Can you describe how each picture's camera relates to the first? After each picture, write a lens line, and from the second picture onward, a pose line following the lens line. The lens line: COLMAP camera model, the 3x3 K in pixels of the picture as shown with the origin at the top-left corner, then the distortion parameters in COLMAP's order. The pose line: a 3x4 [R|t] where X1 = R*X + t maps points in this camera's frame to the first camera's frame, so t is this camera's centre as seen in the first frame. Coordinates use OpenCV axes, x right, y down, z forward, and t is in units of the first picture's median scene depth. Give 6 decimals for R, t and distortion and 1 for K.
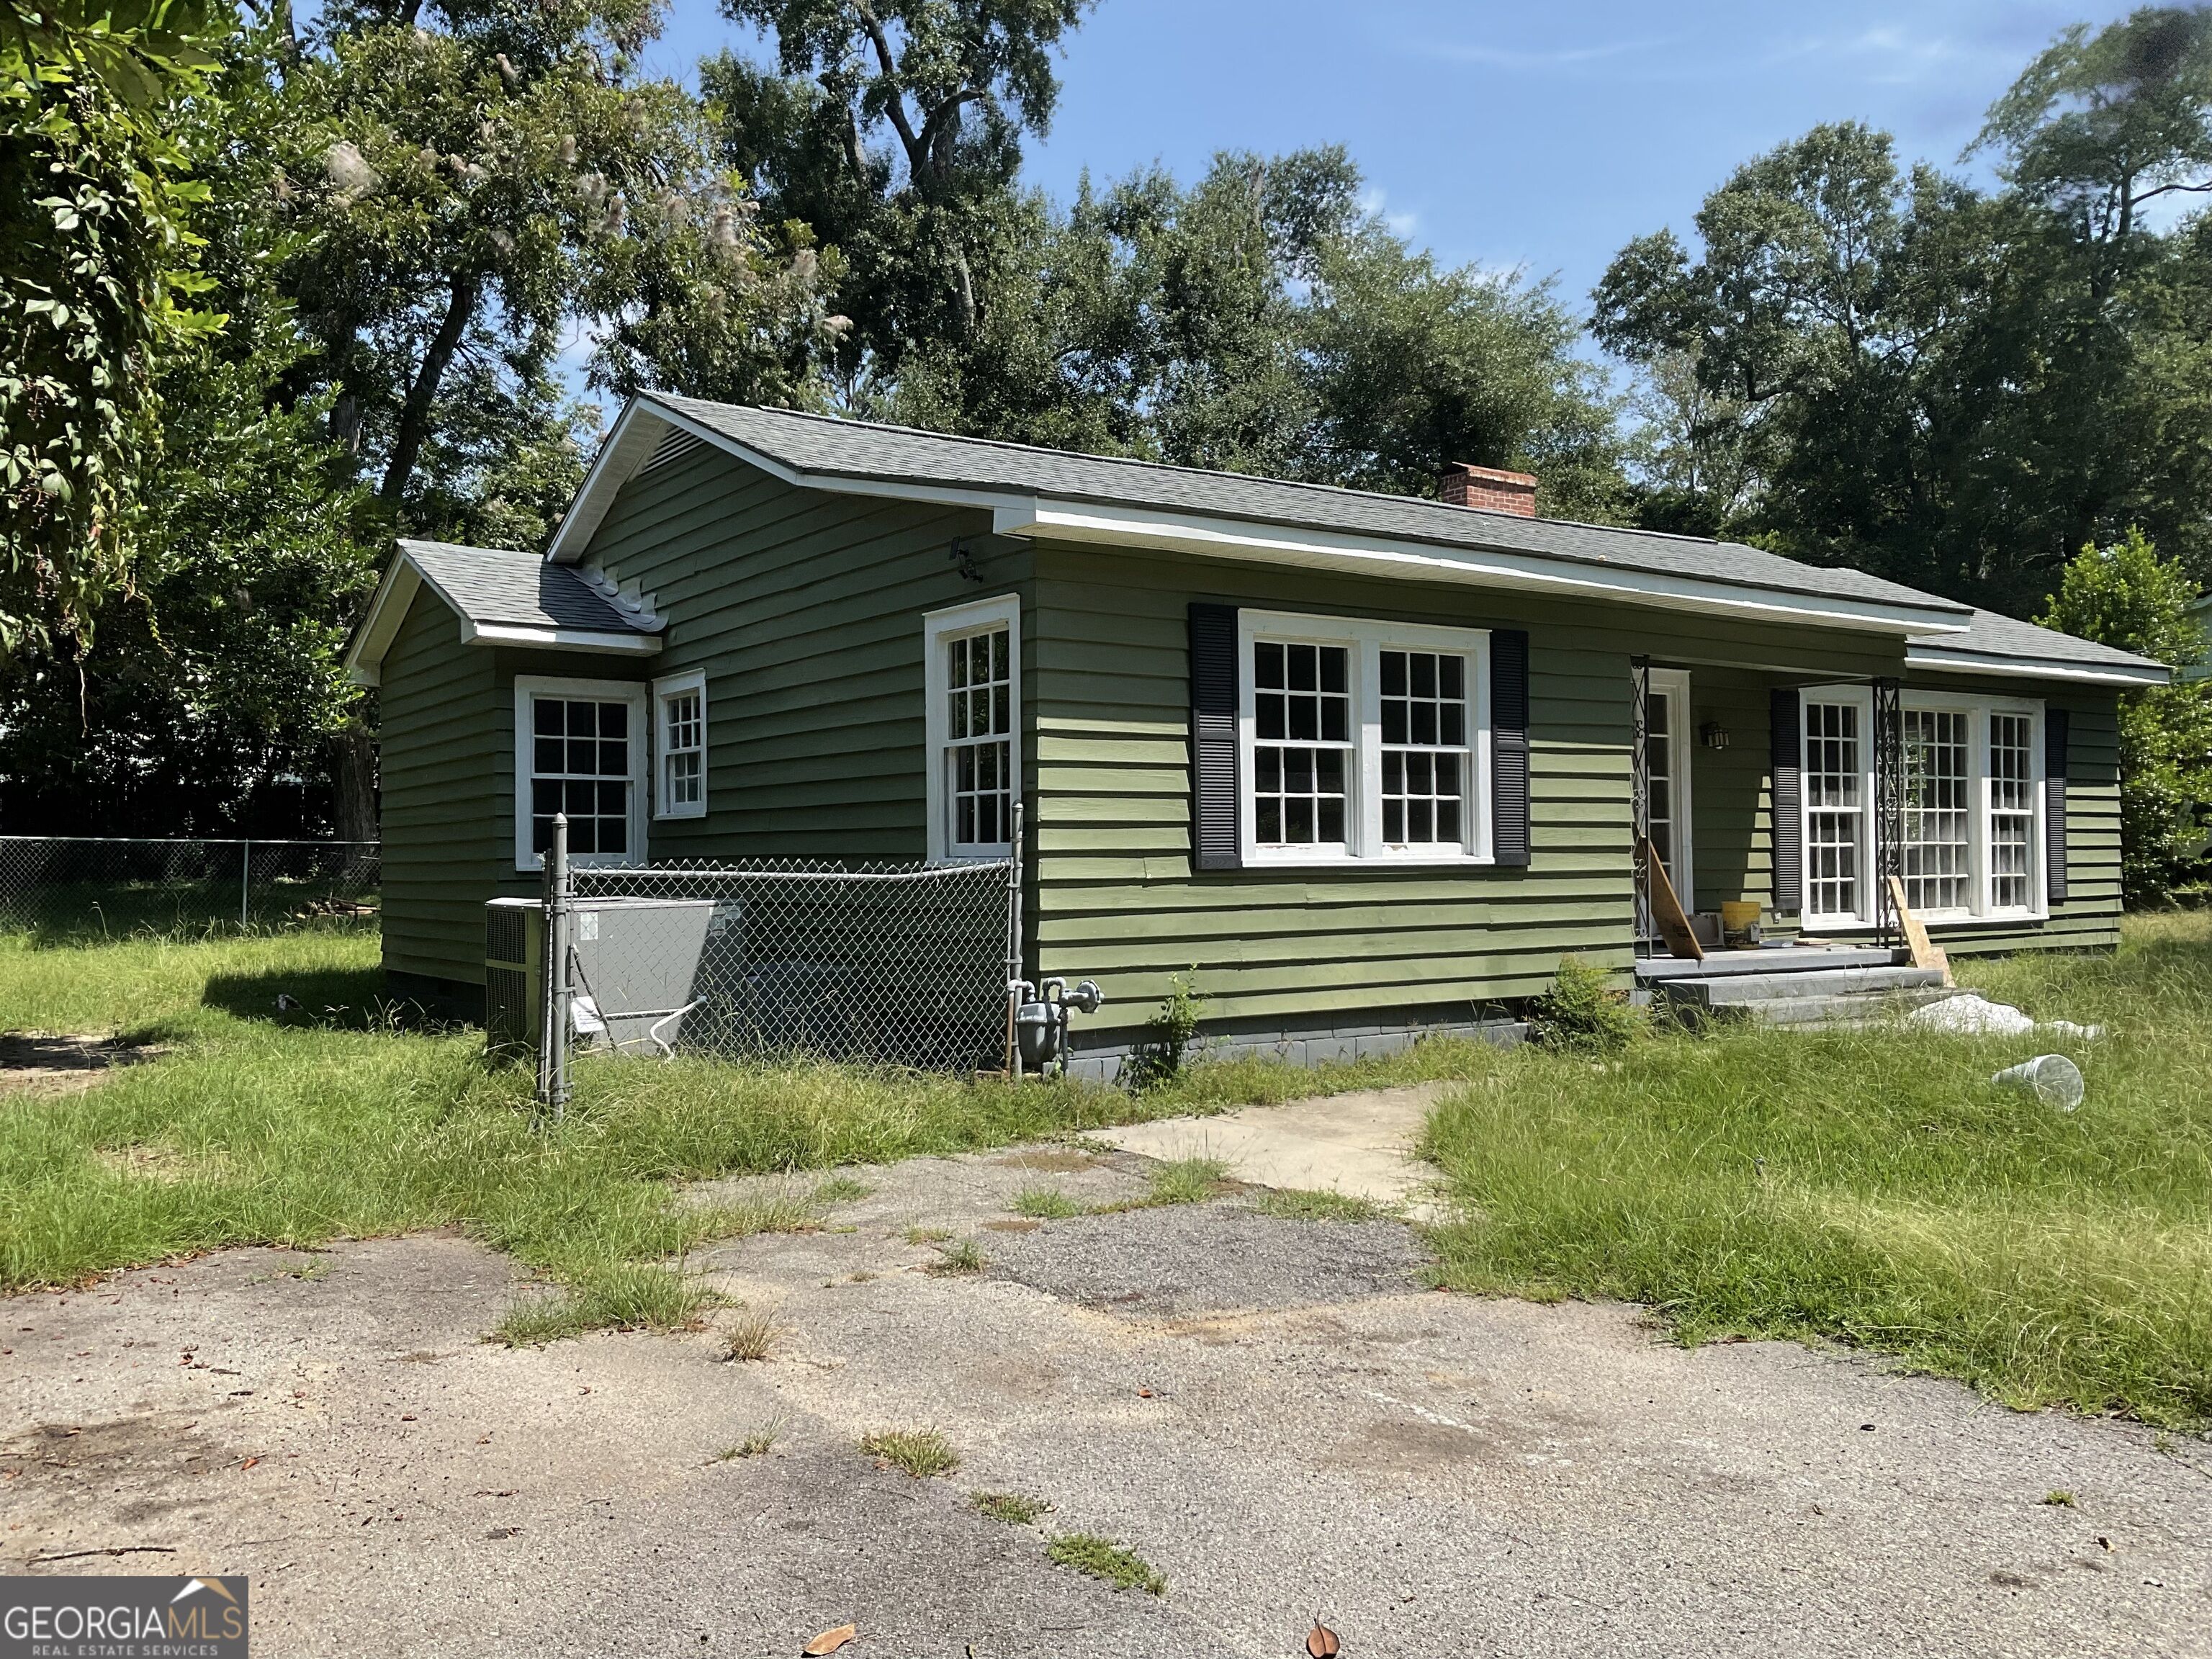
lens RADIAL K [[1828.4, 0, 1106.0], [0, 1828.4, 829.5], [0, 0, 1]] dist [0.099352, -0.209349]
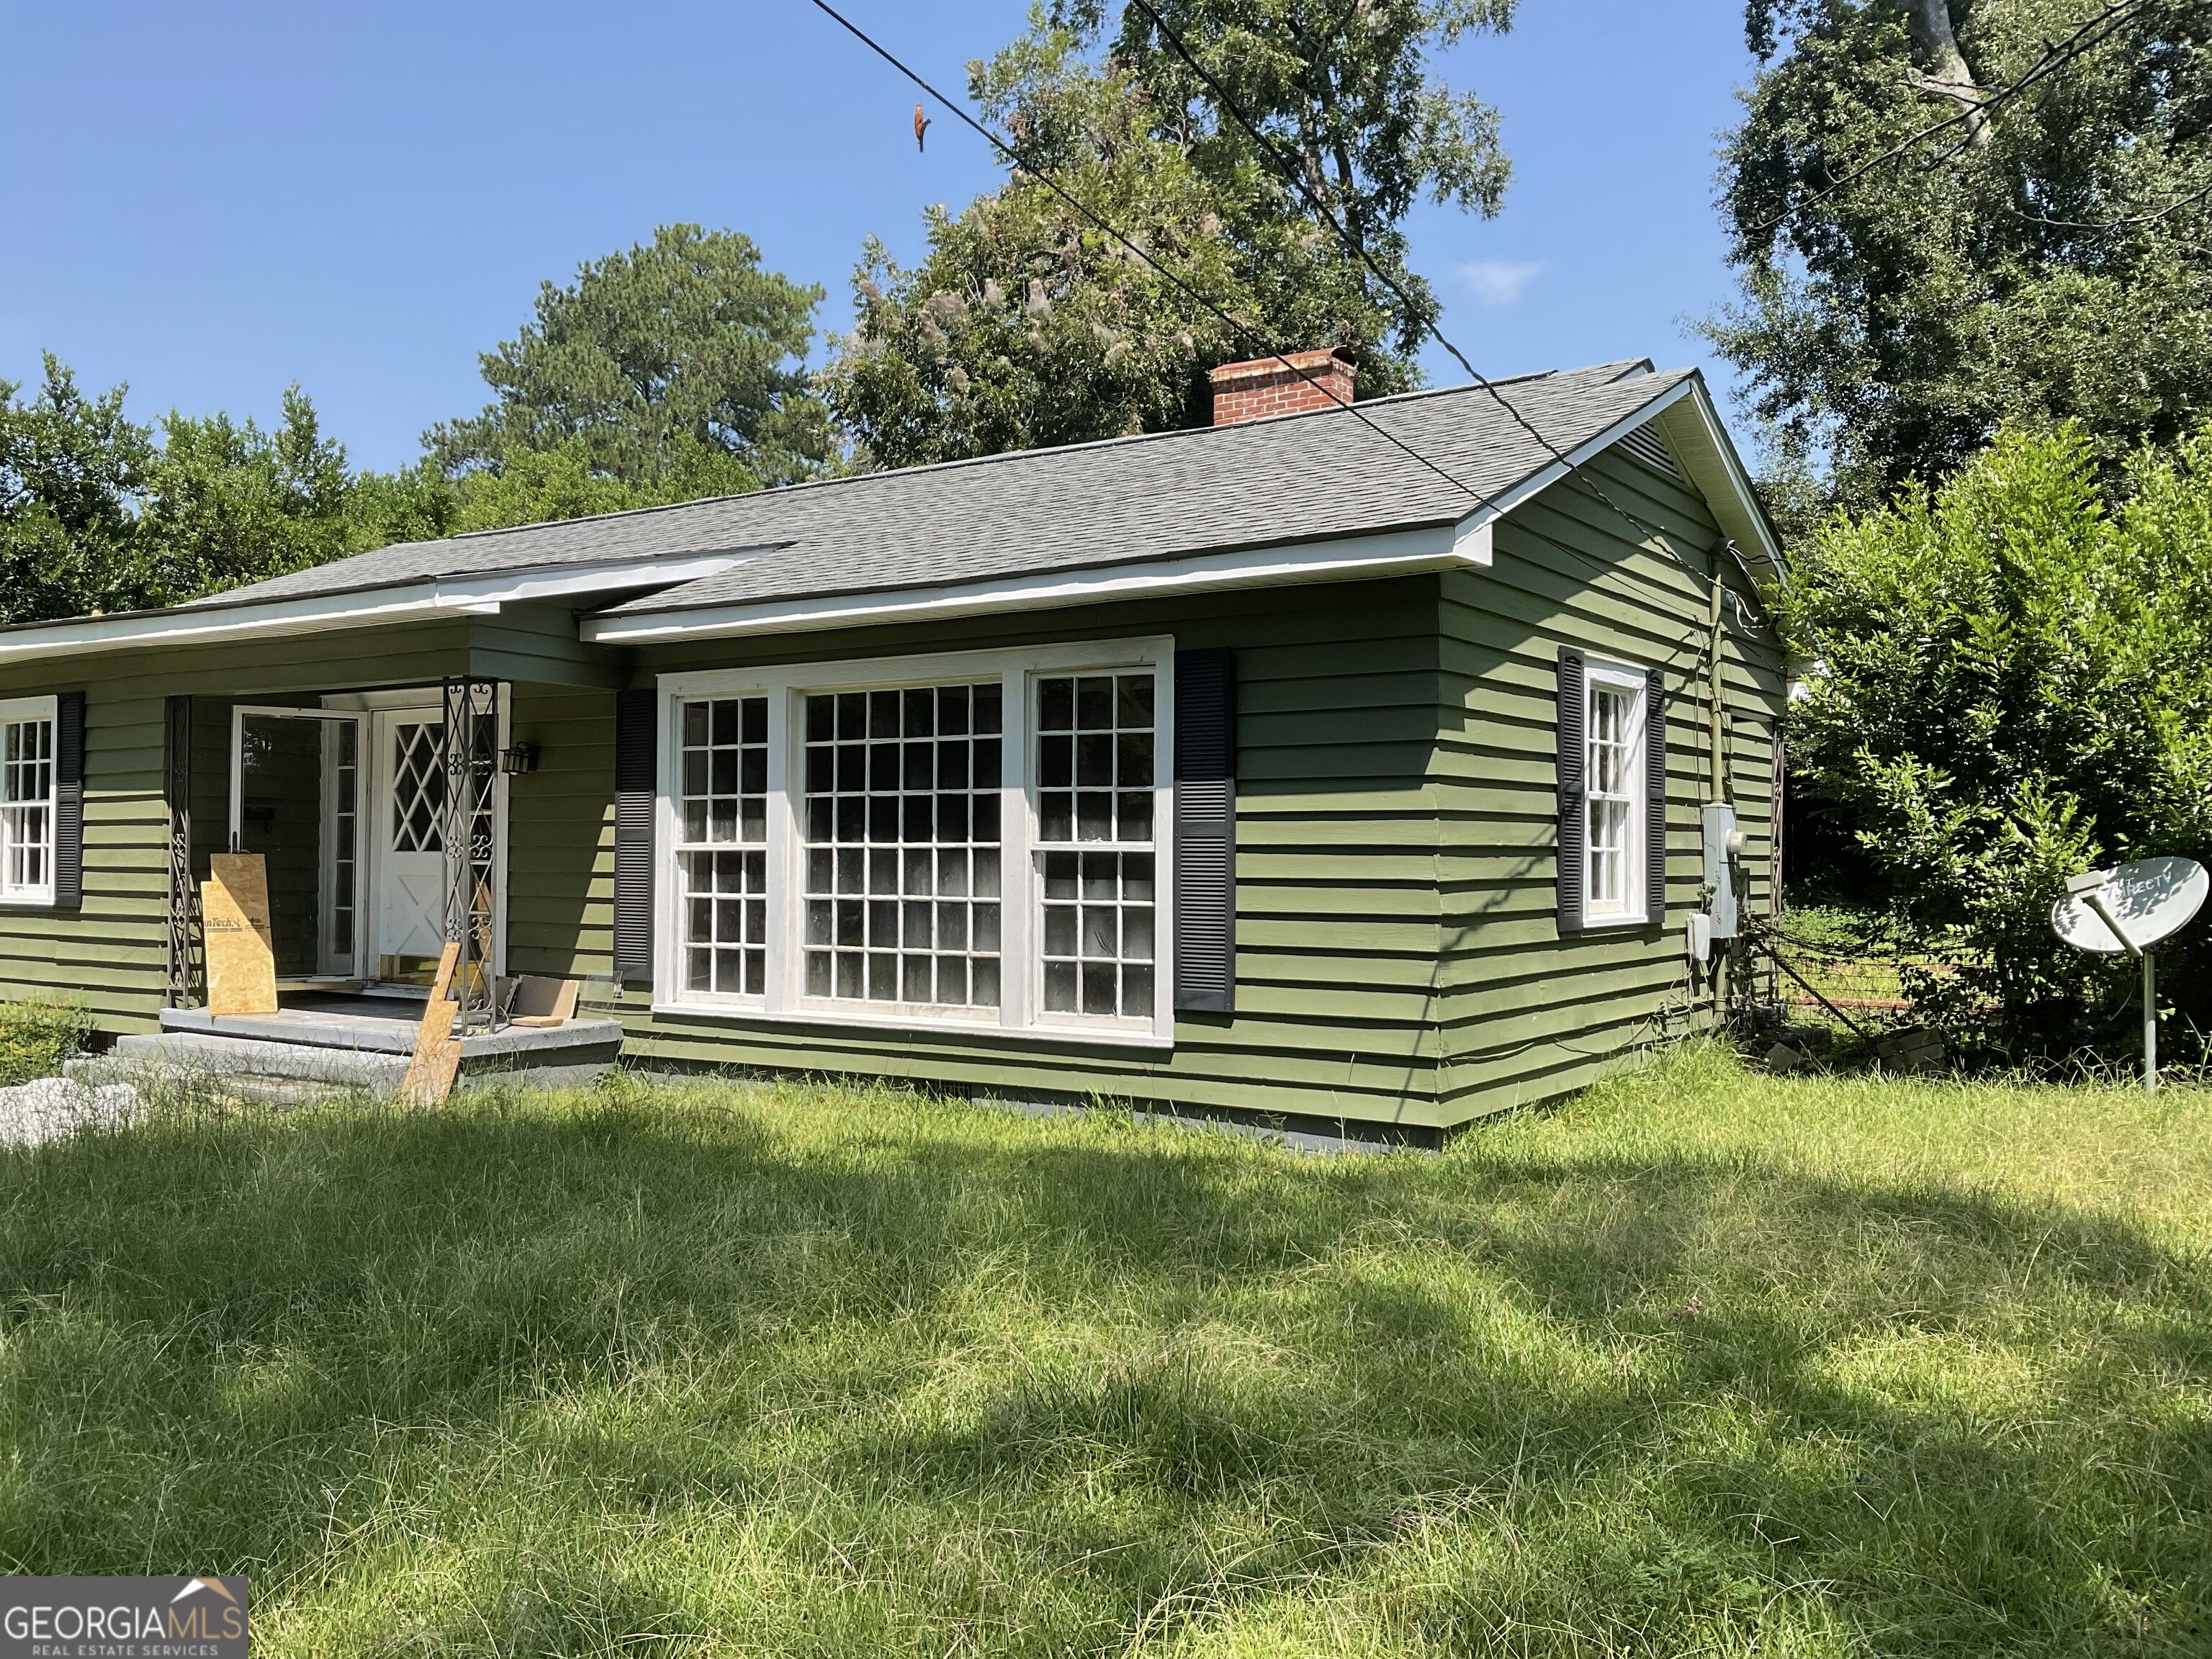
lens RADIAL K [[1828.4, 0, 1106.0], [0, 1828.4, 829.5], [0, 0, 1]] dist [0.099352, -0.209349]
pose [[0.363841, -0.005597, -0.931444, 1.148419], [0.006933, 0.999971, -0.003300, -0.014574], [0.931435, -0.005257, 0.363869, 0.914786]]
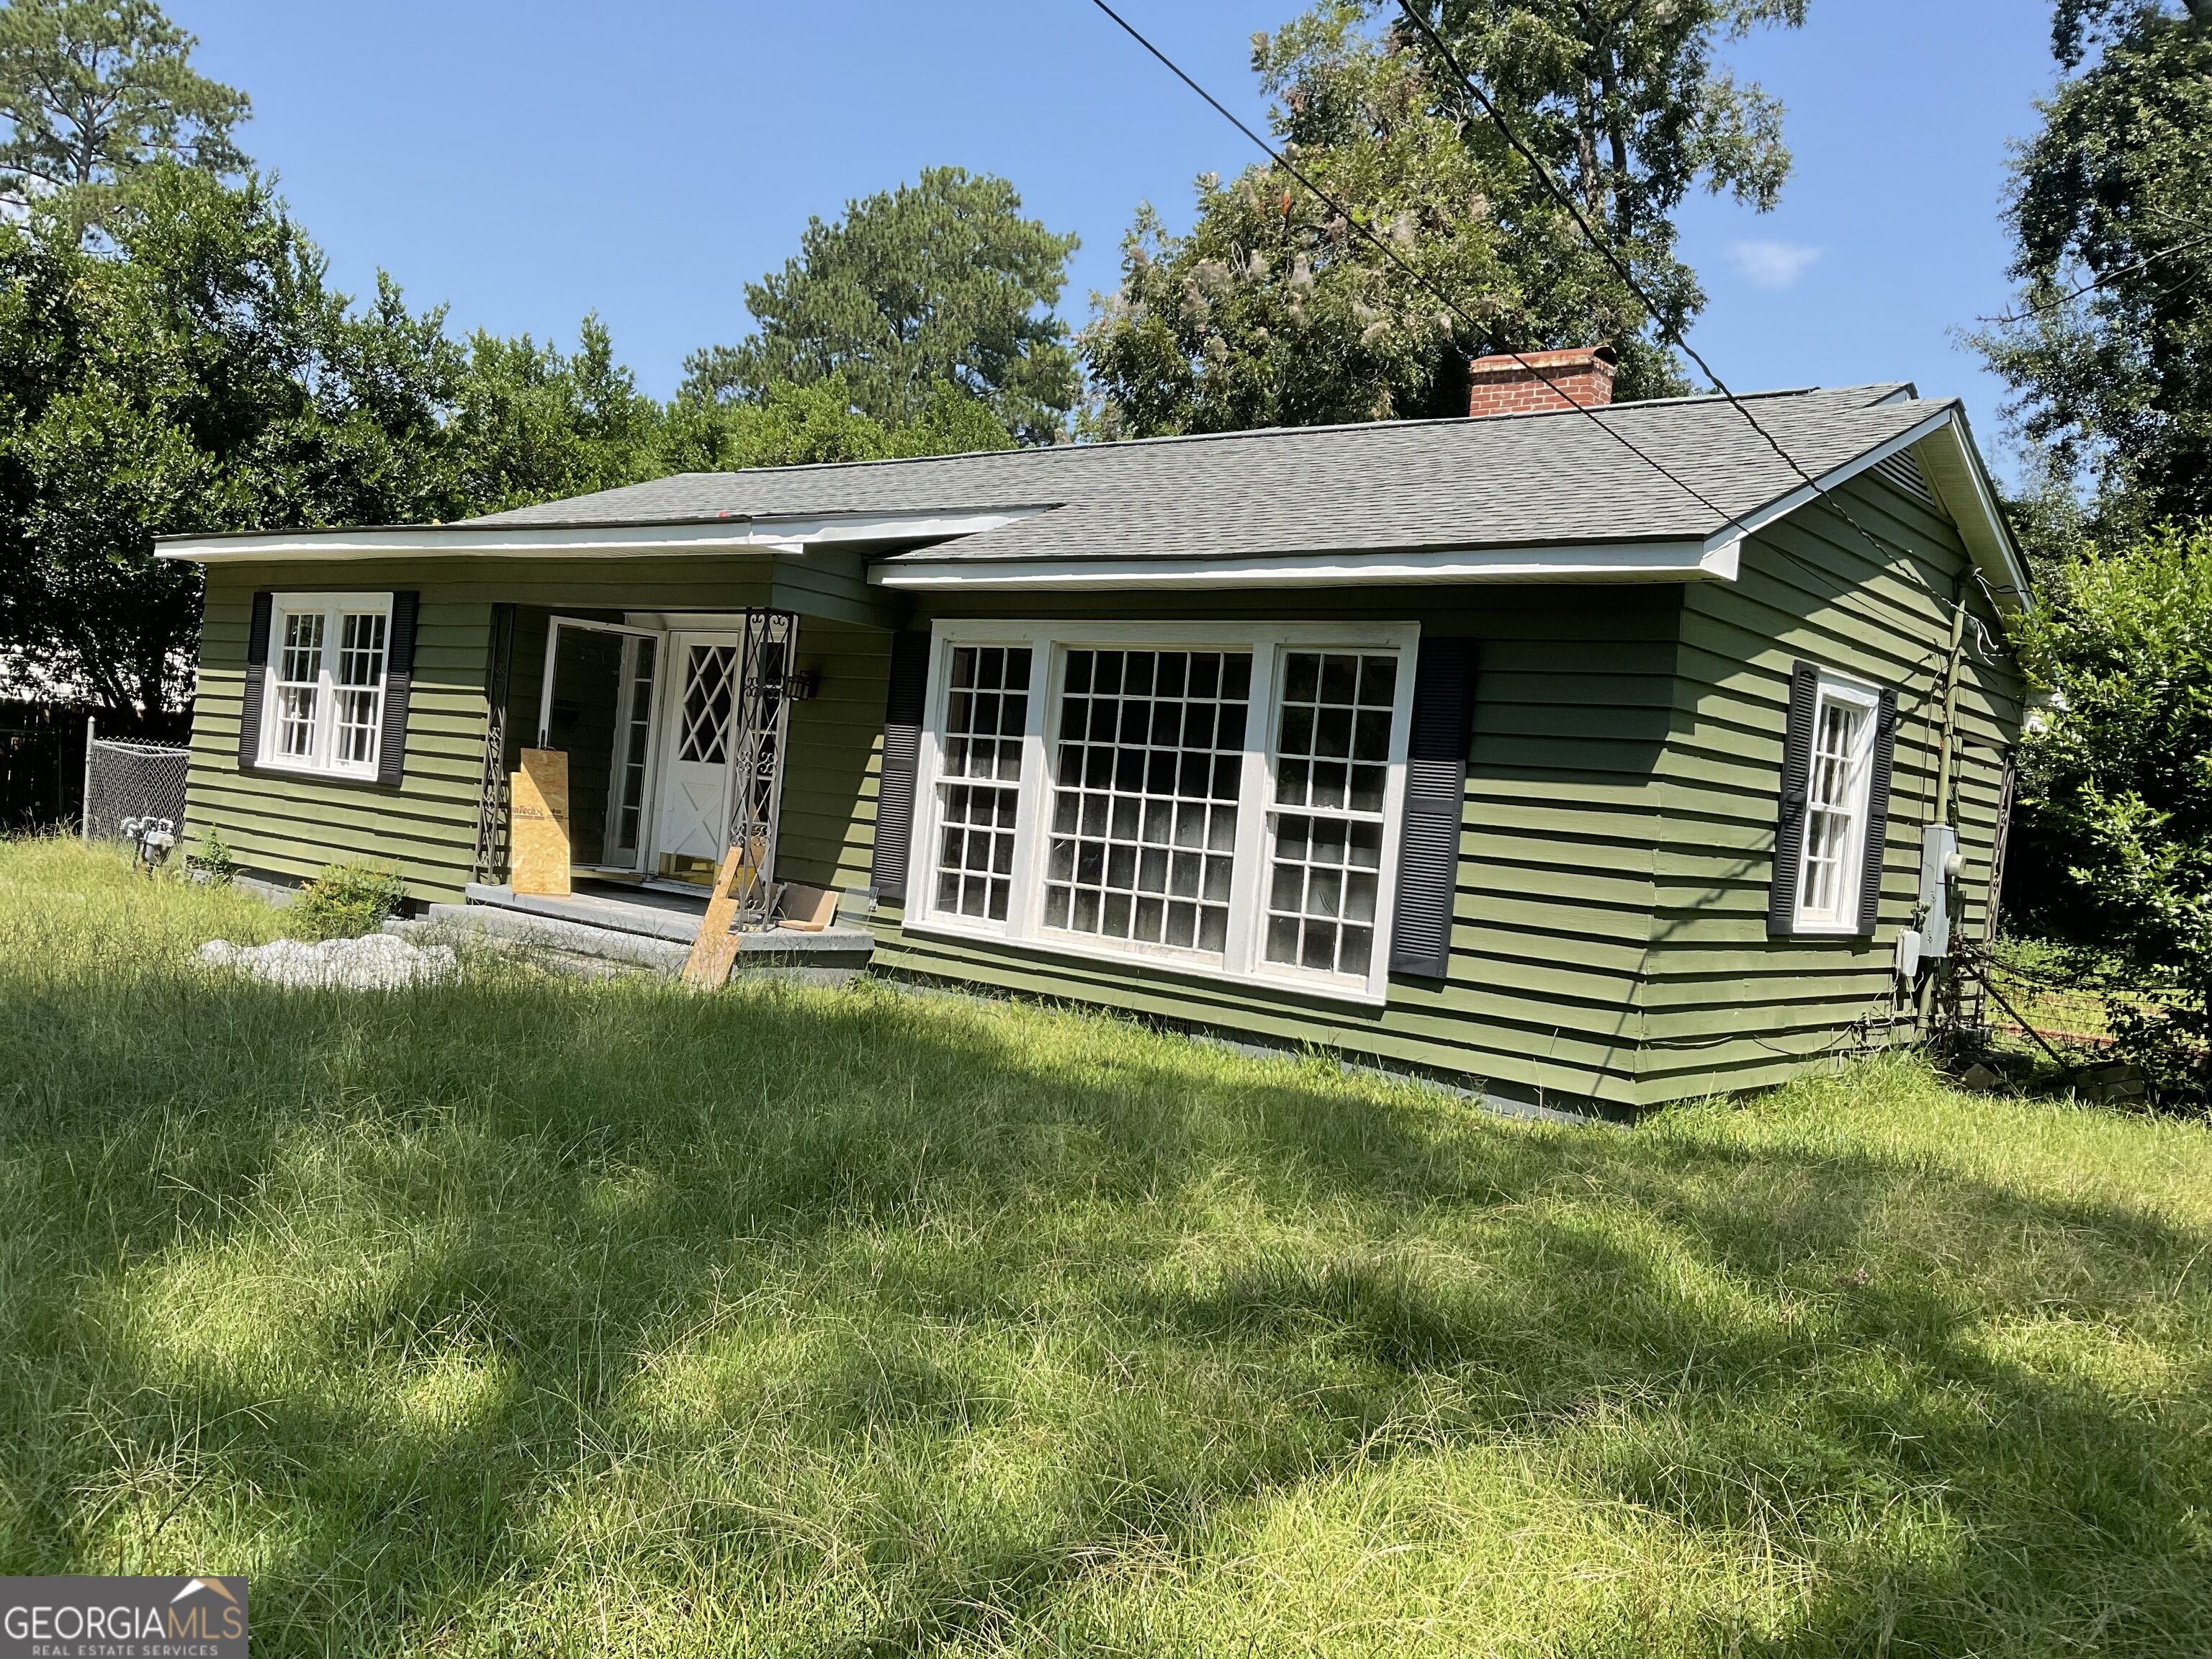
lens RADIAL K [[1828.4, 0, 1106.0], [0, 1828.4, 829.5], [0, 0, 1]] dist [0.099352, -0.209349]
pose [[0.260351, 0.044301, -0.964497, 1.191162], [-0.081215, 0.996411, 0.023844, -0.014227], [0.962092, 0.072124, 0.263014, 0.884502]]
